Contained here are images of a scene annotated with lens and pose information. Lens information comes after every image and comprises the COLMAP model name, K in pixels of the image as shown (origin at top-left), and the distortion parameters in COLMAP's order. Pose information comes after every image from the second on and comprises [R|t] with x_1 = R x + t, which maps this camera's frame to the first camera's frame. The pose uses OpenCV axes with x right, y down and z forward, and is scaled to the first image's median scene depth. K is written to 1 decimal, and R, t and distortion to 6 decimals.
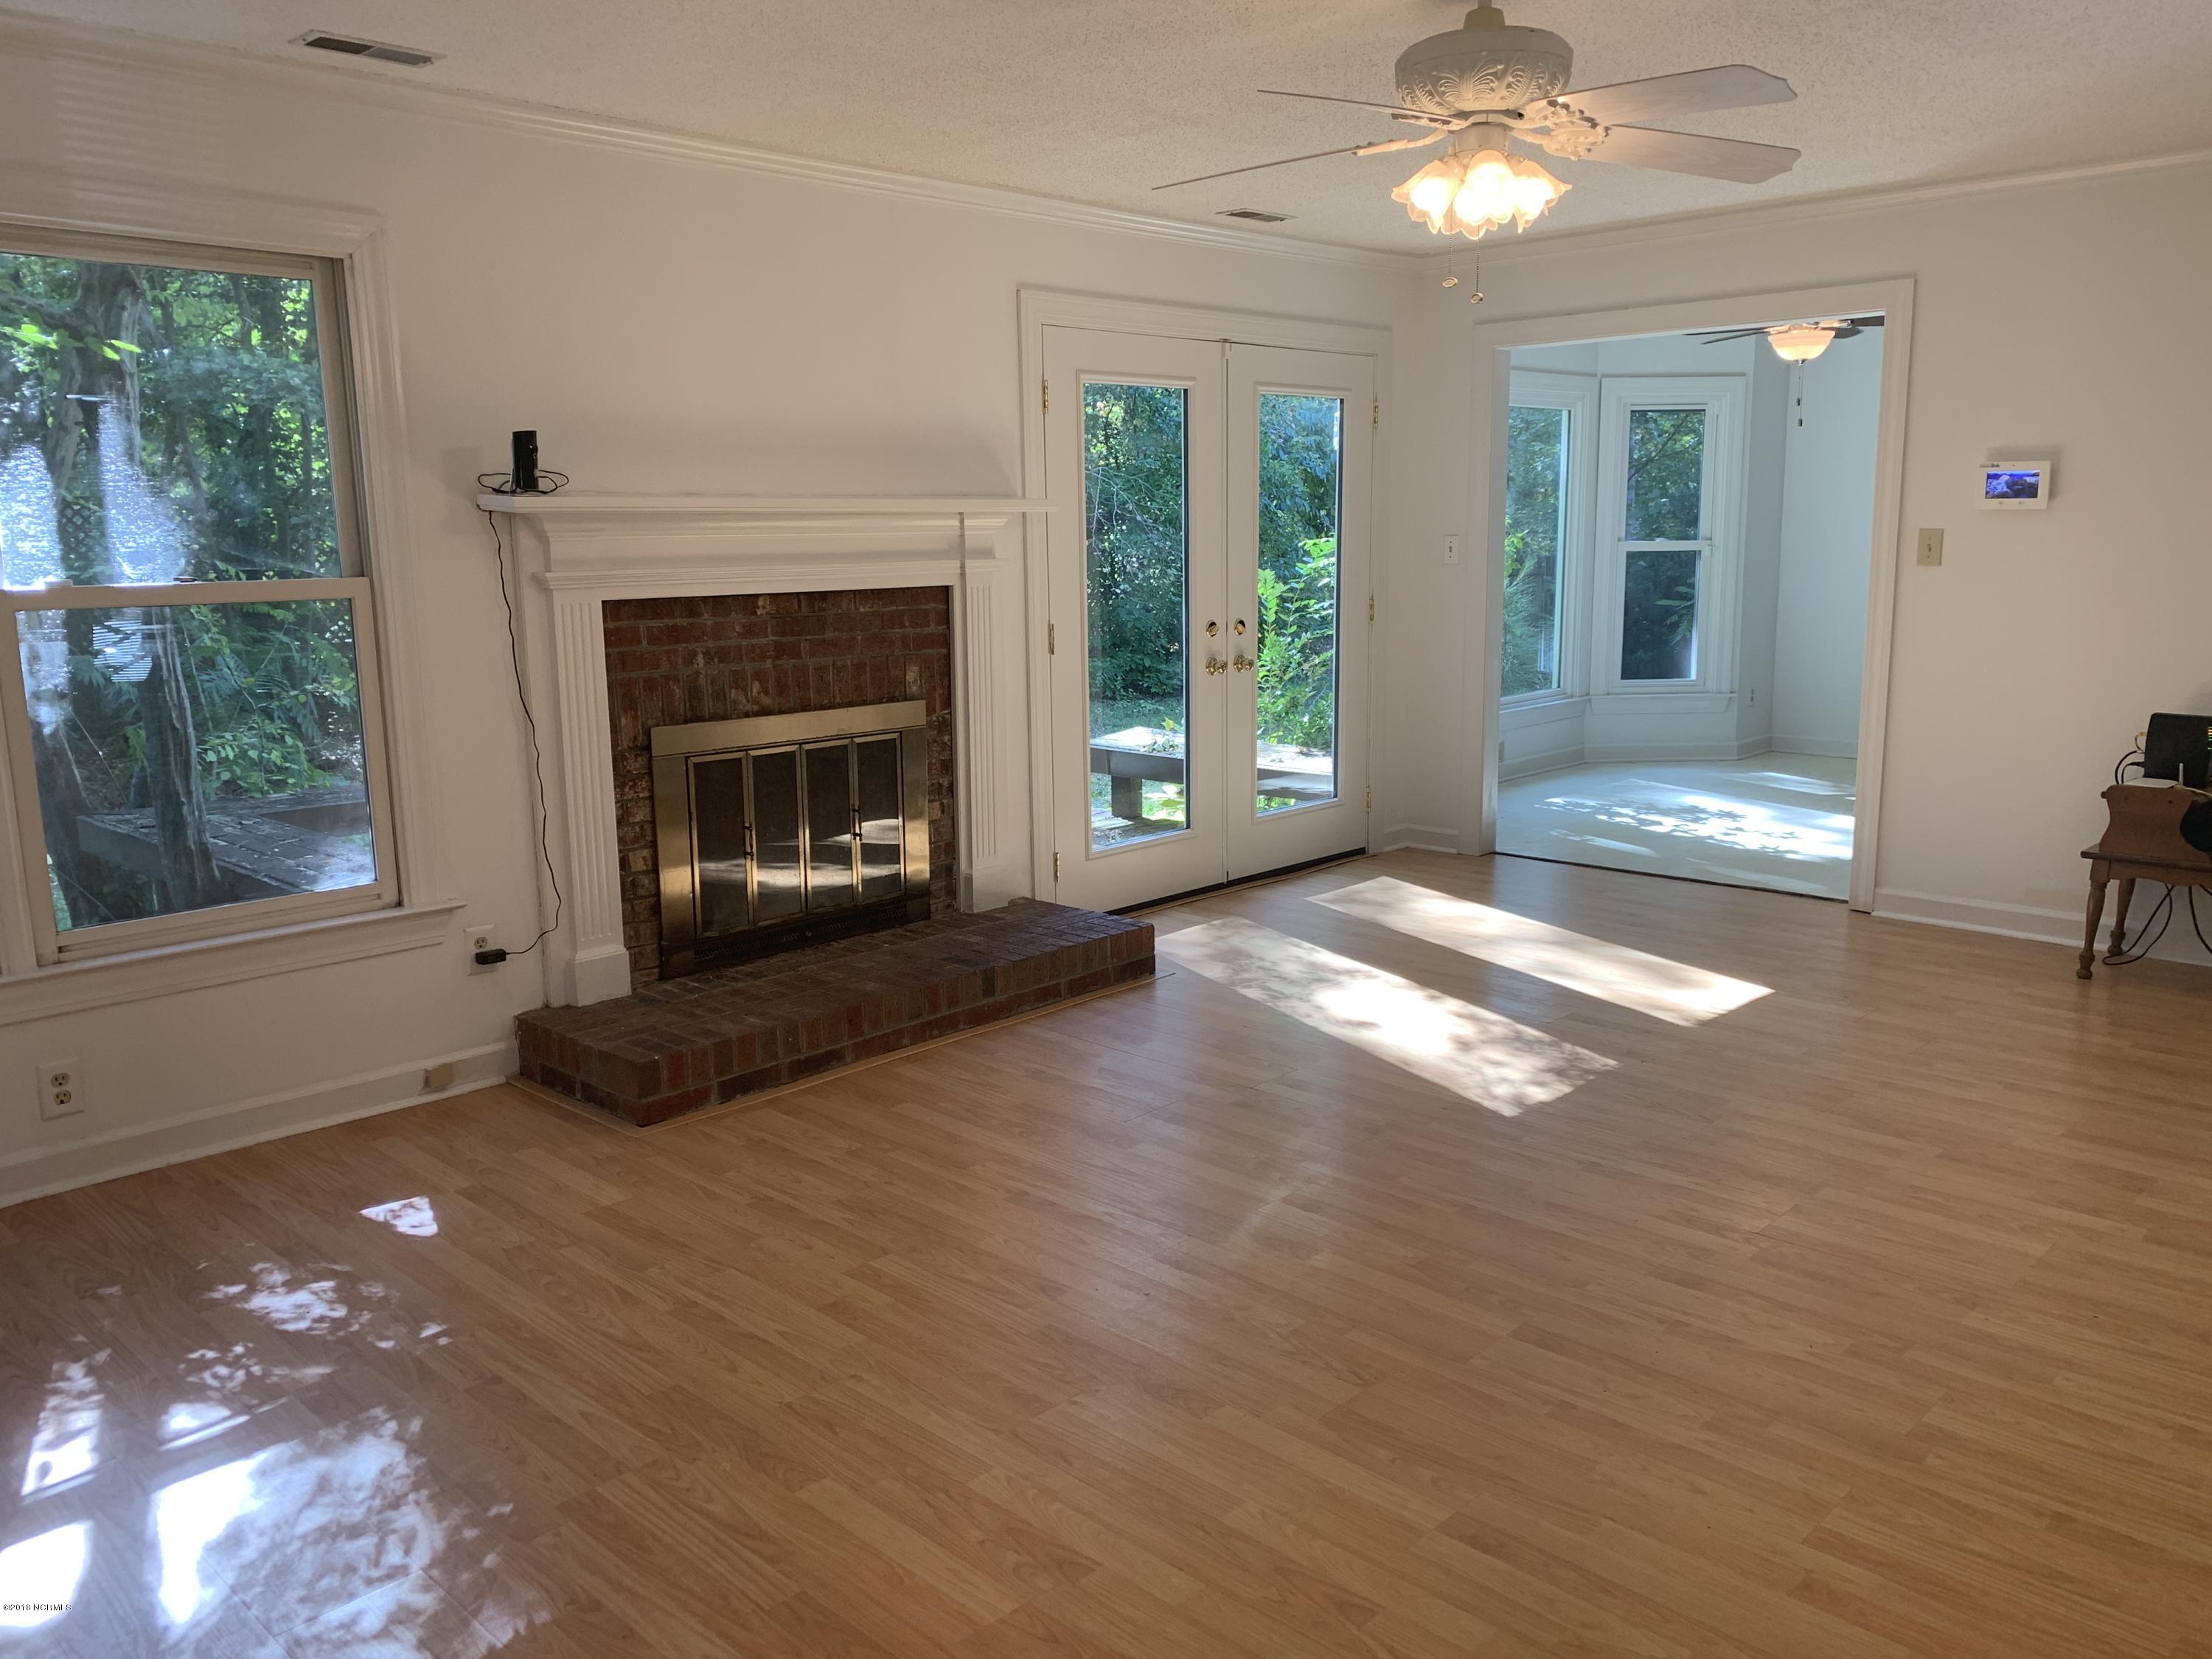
lens RADIAL K [[1690.0, 0, 1118.3], [0, 1690.0, 826.7], [0, 0, 1]] dist [0.163448, -0.330806]
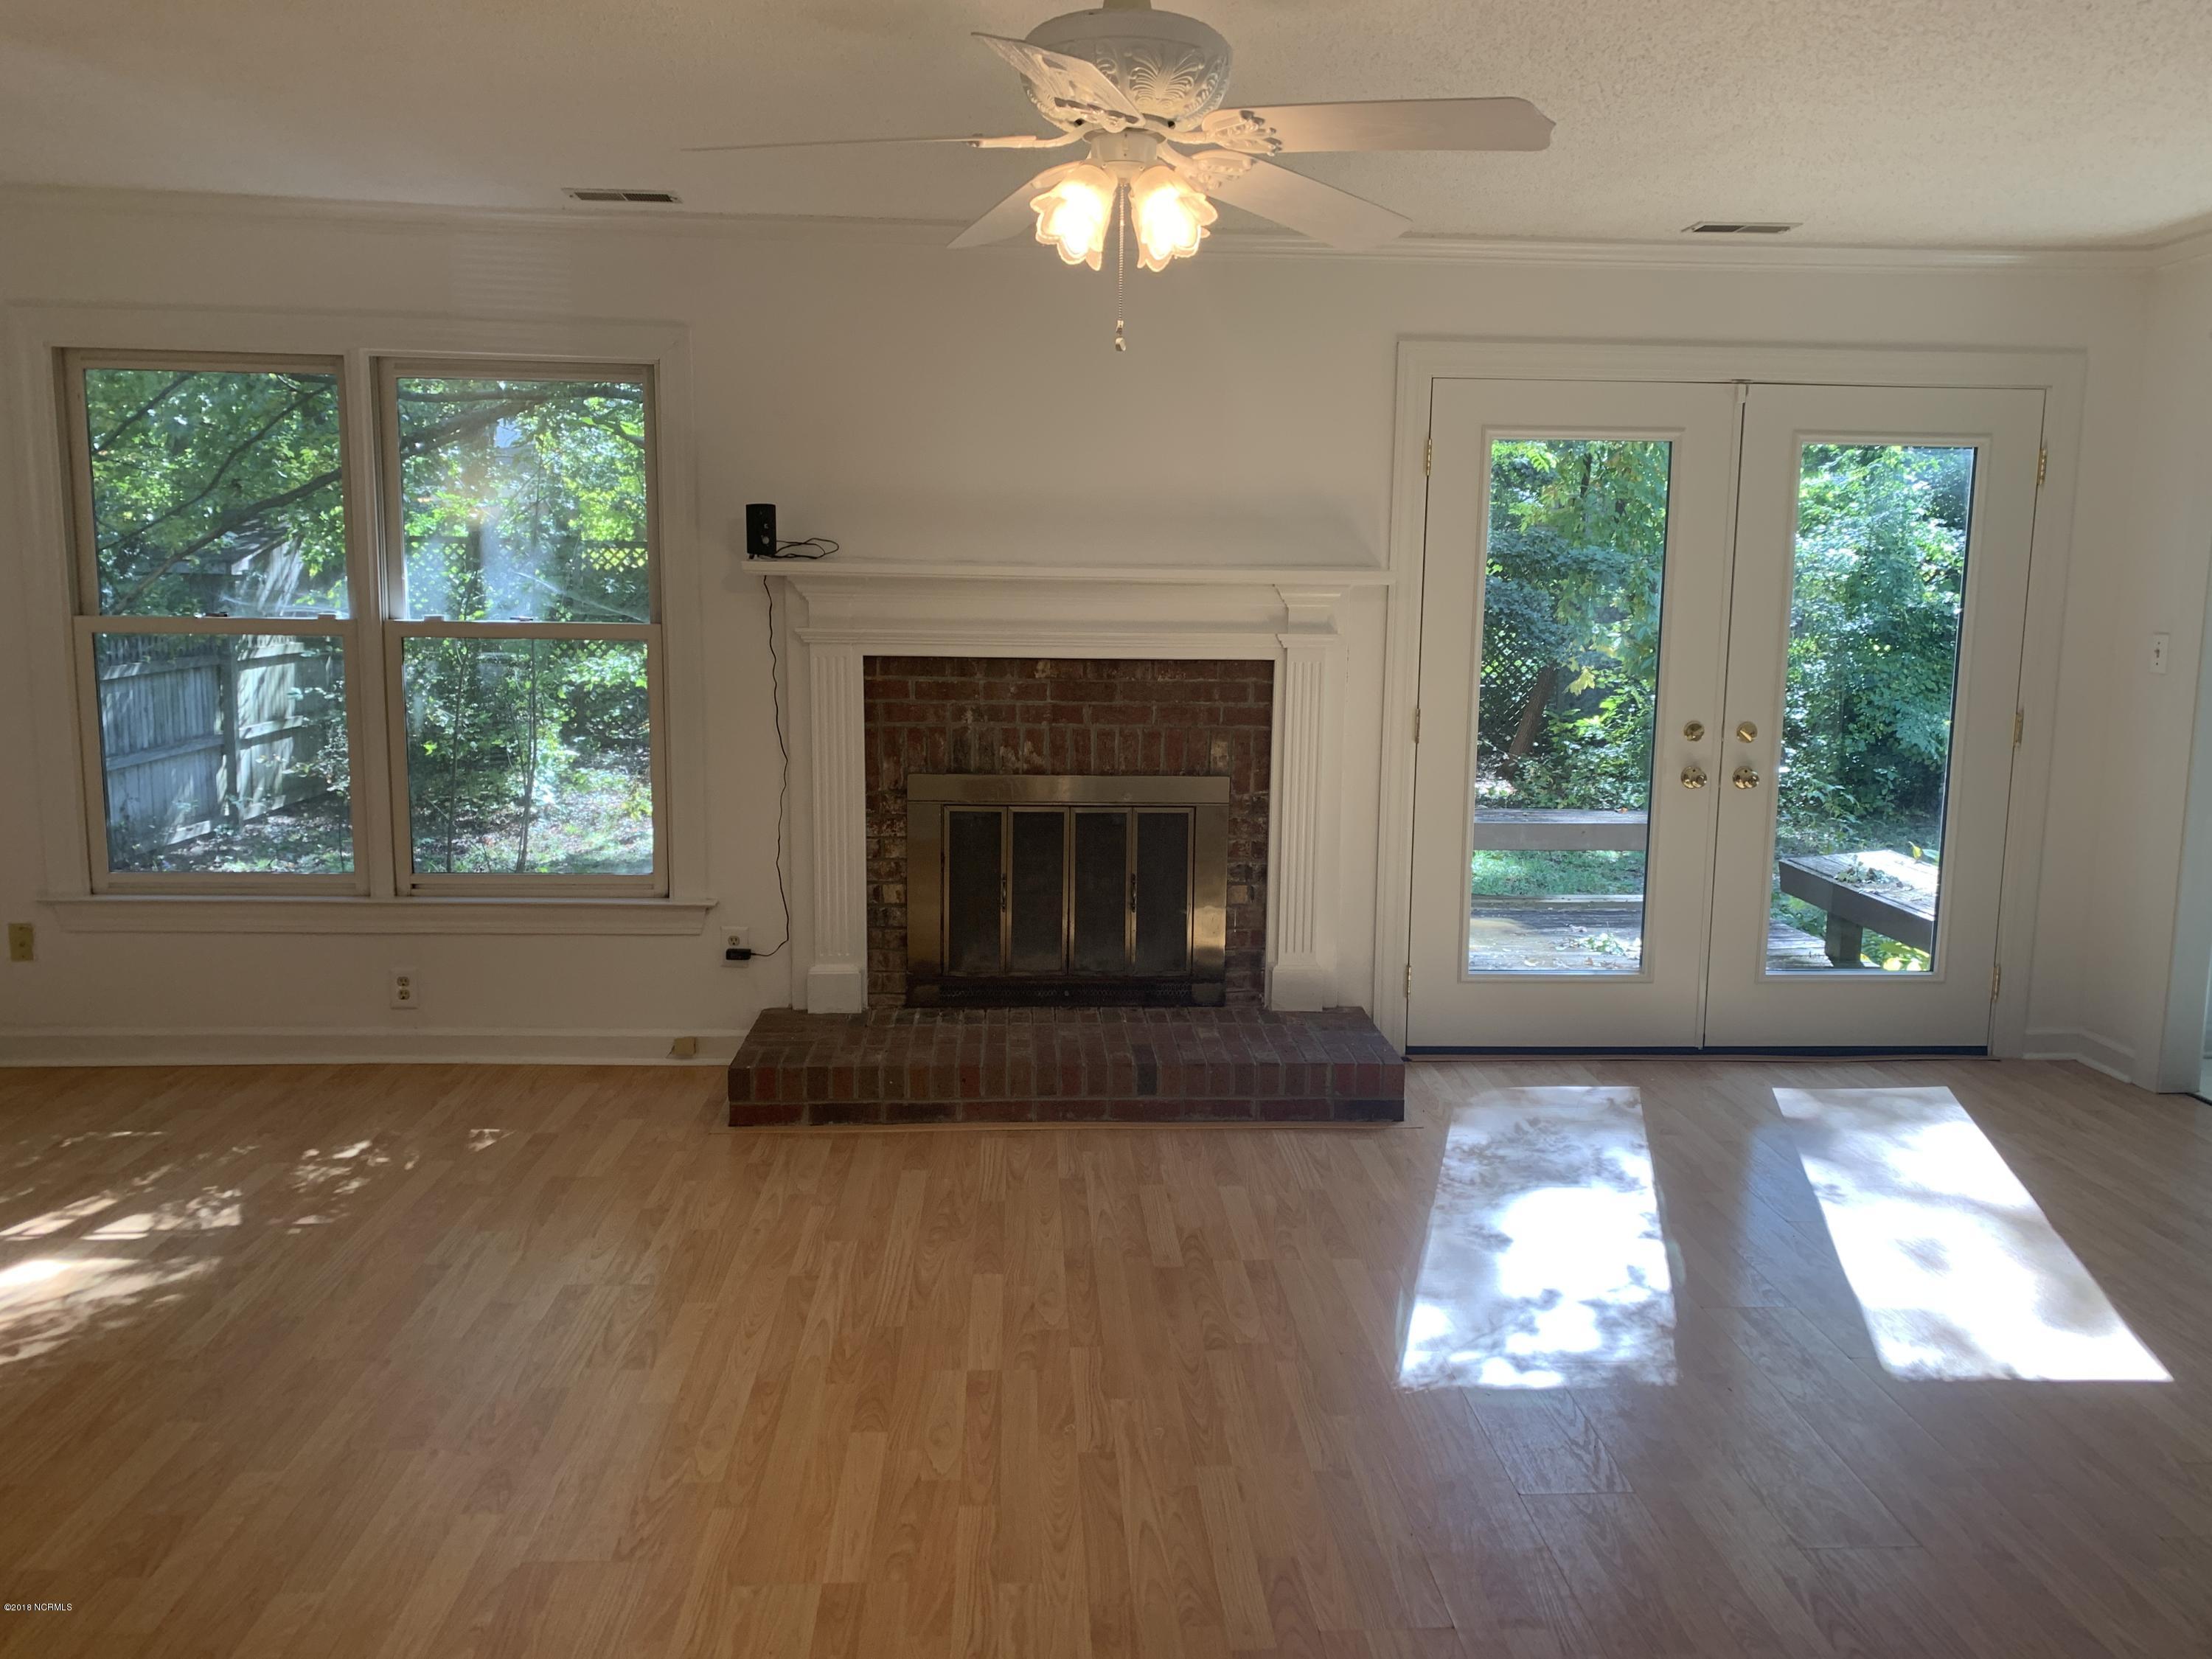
lens RADIAL K [[1690.0, 0, 1118.3], [0, 1690.0, 826.7], [0, 0, 1]] dist [0.163448, -0.330806]
pose [[0.731074, 0.124264, -0.670887, 0.538995], [-0.144586, 0.989159, 0.025658, -0.070134], [0.666803, 0.078243, 0.741115, 0.285850]]
